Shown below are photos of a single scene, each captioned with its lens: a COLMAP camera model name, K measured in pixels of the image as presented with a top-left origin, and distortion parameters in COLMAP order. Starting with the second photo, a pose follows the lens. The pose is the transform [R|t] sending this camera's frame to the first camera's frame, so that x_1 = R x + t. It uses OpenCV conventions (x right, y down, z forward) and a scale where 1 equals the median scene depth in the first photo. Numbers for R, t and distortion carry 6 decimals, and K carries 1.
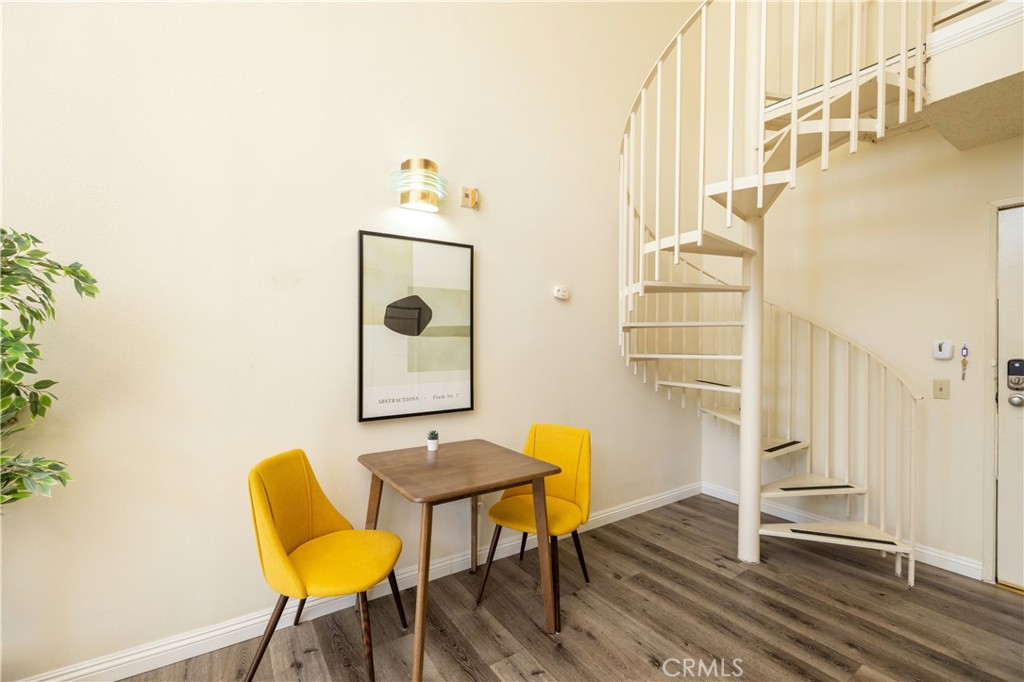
lens RADIAL K [[433.3, 0, 512.5], [0, 433.3, 347.6], [0, 0, 1]] dist [0.002330, 0.000007]
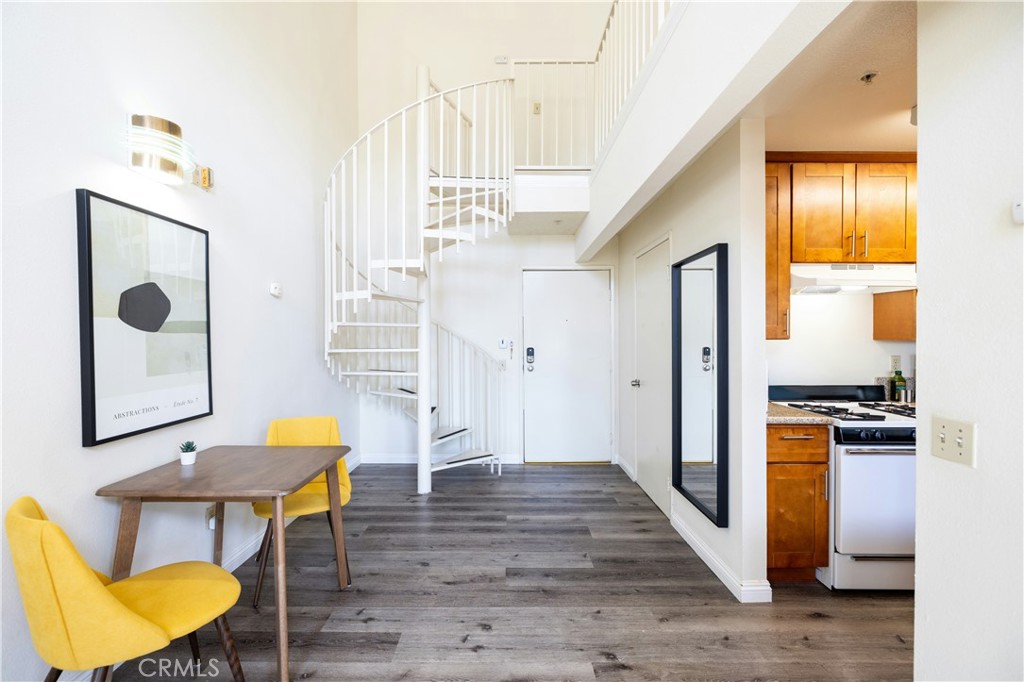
lens RADIAL K [[425.2, 0, 512.0], [0, 425.2, 343.7], [0, 0, 1]] dist [-0.001269, -0.000194]
pose [[0.554802, -0.010785, 0.831913, -0.509110], [0.008019, 0.999939, 0.007616, -0.005453], [-0.831944, 0.002446, 0.554855, -0.011507]]
